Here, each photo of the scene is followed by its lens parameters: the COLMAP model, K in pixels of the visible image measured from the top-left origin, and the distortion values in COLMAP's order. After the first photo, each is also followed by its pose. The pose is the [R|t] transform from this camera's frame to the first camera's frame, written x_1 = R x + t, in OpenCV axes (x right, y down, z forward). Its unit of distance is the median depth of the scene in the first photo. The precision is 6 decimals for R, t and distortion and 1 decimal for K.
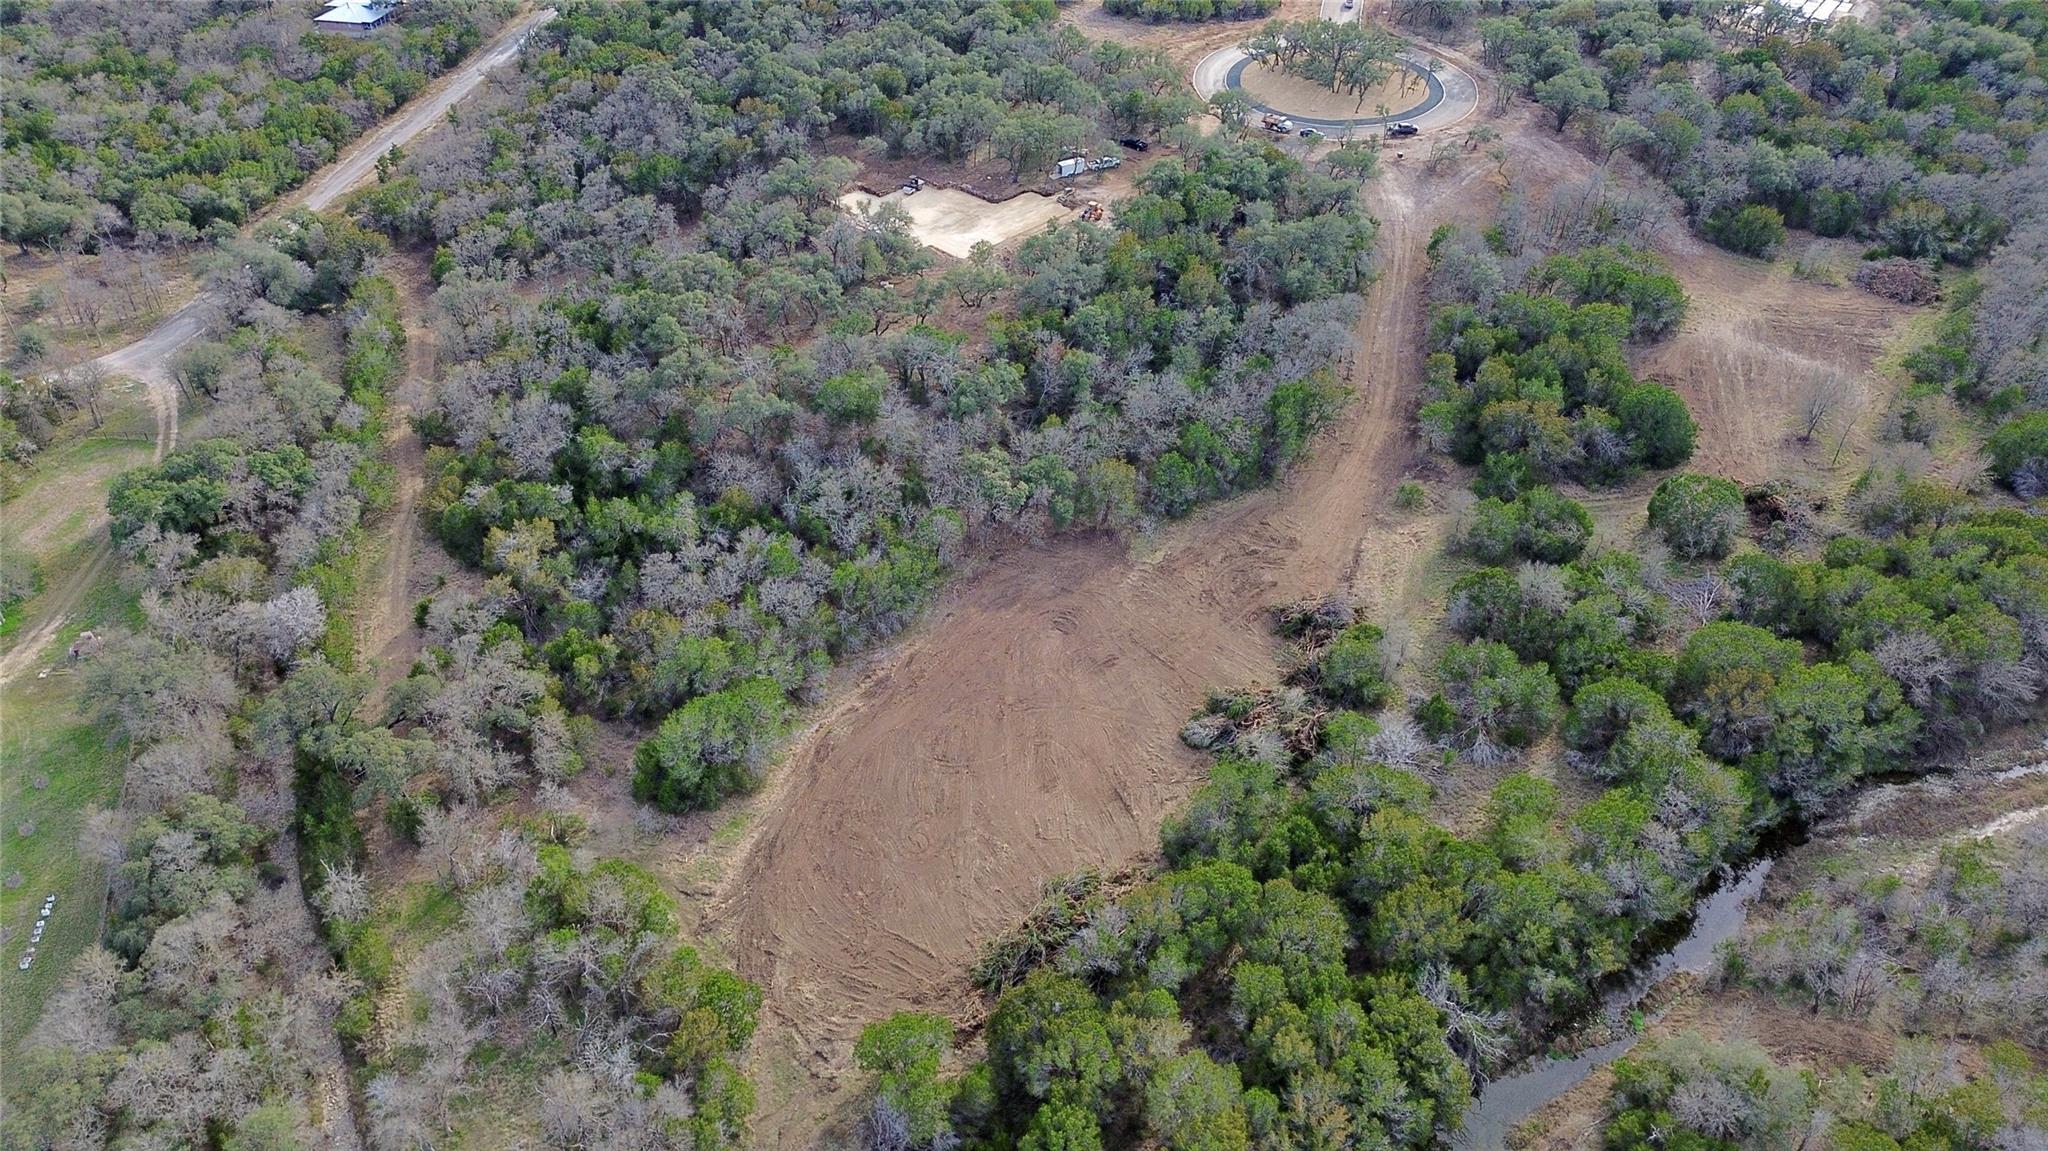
lens RADIAL K [[1413.9, 0, 1022.4], [0, 1413.9, 585.4], [0, 0, 1]] dist [0.108048, -0.124282]
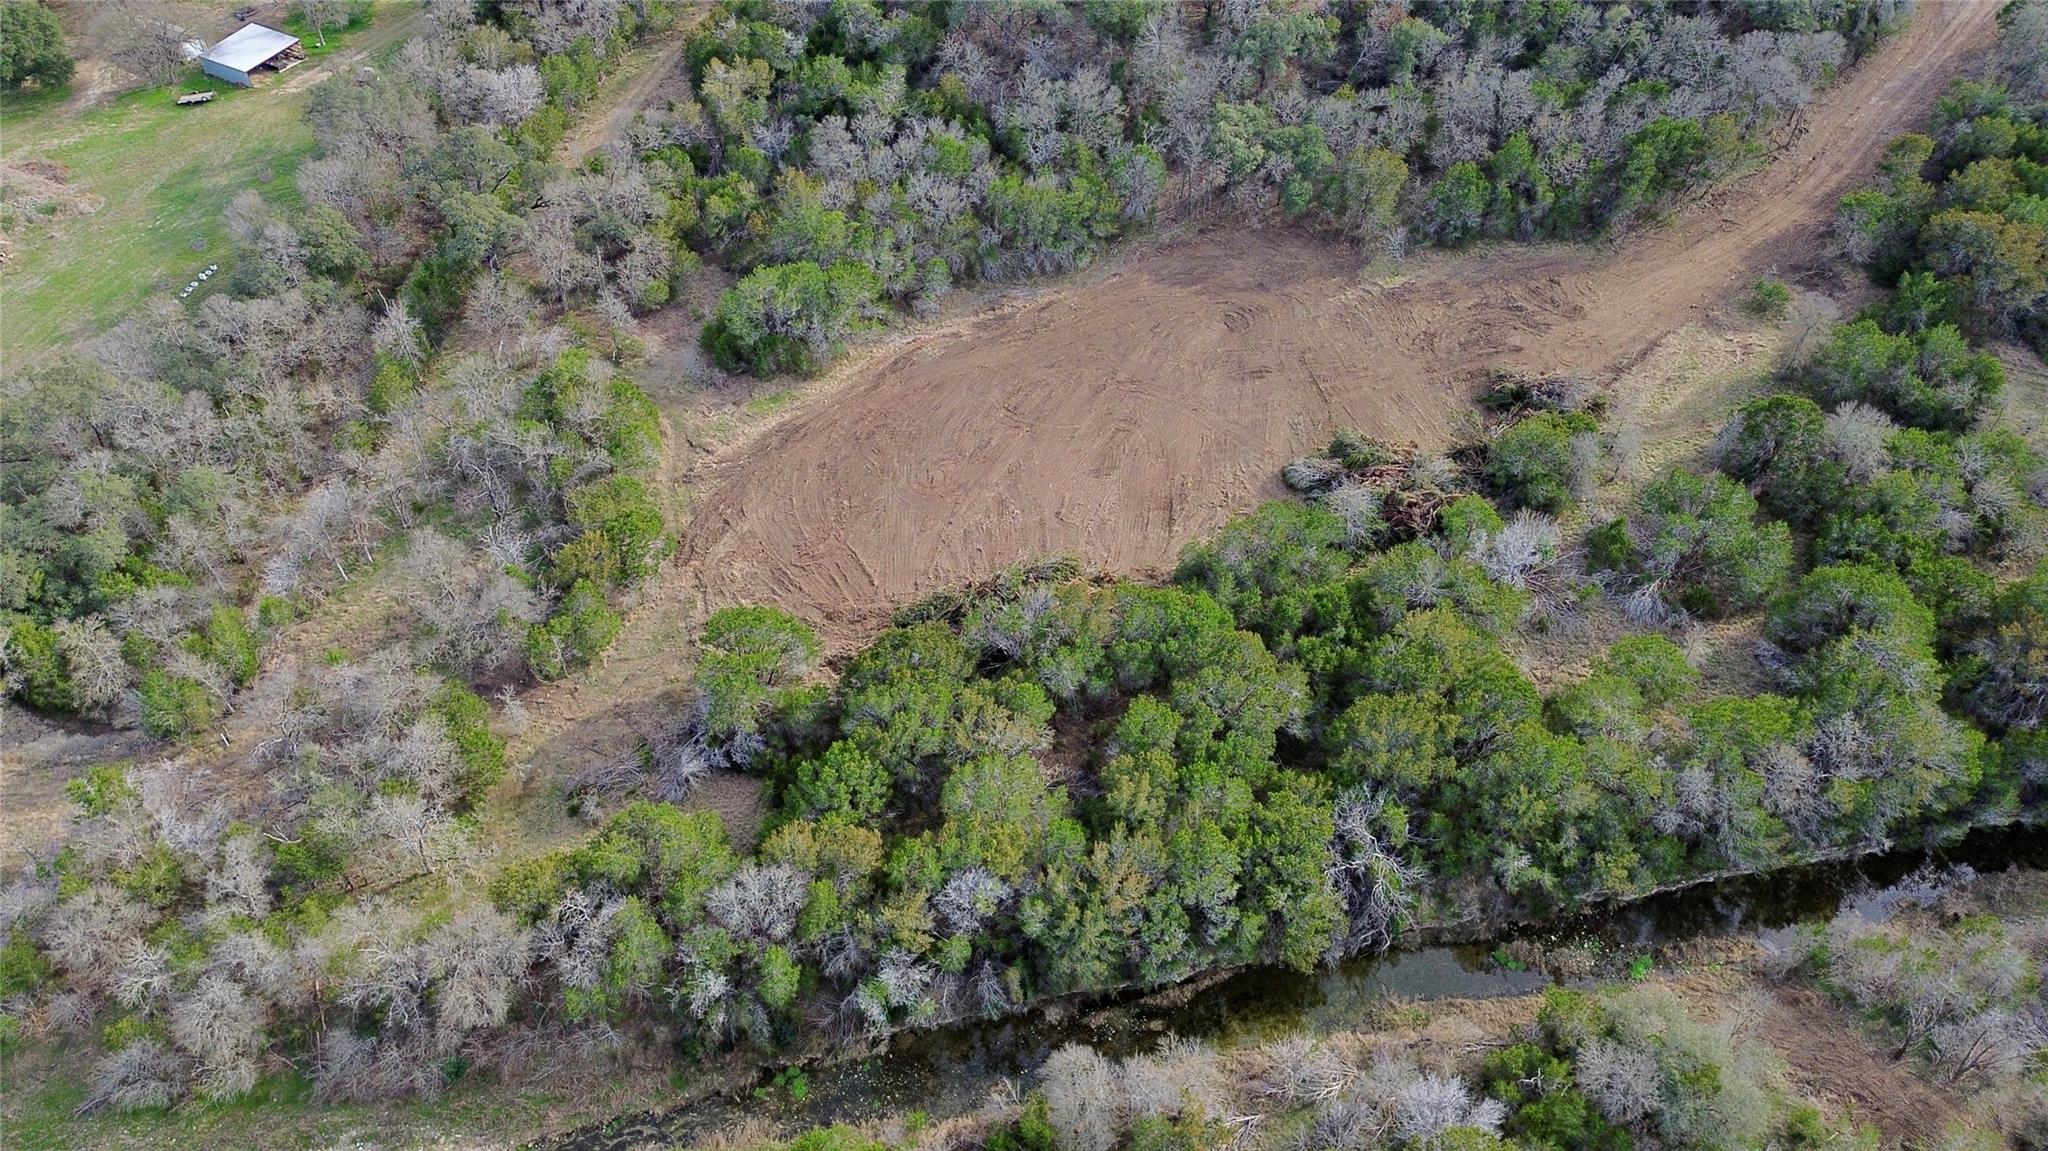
lens RADIAL K [[1413.9, 0, 1022.4], [0, 1413.9, 585.4], [0, 0, 1]] dist [0.108048, -0.124282]
pose [[0.886093, 0.333994, -0.321384, 0.267136], [-0.283406, 0.939064, 0.194524, 0.051528], [0.366770, -0.081285, 0.926754, 0.174271]]
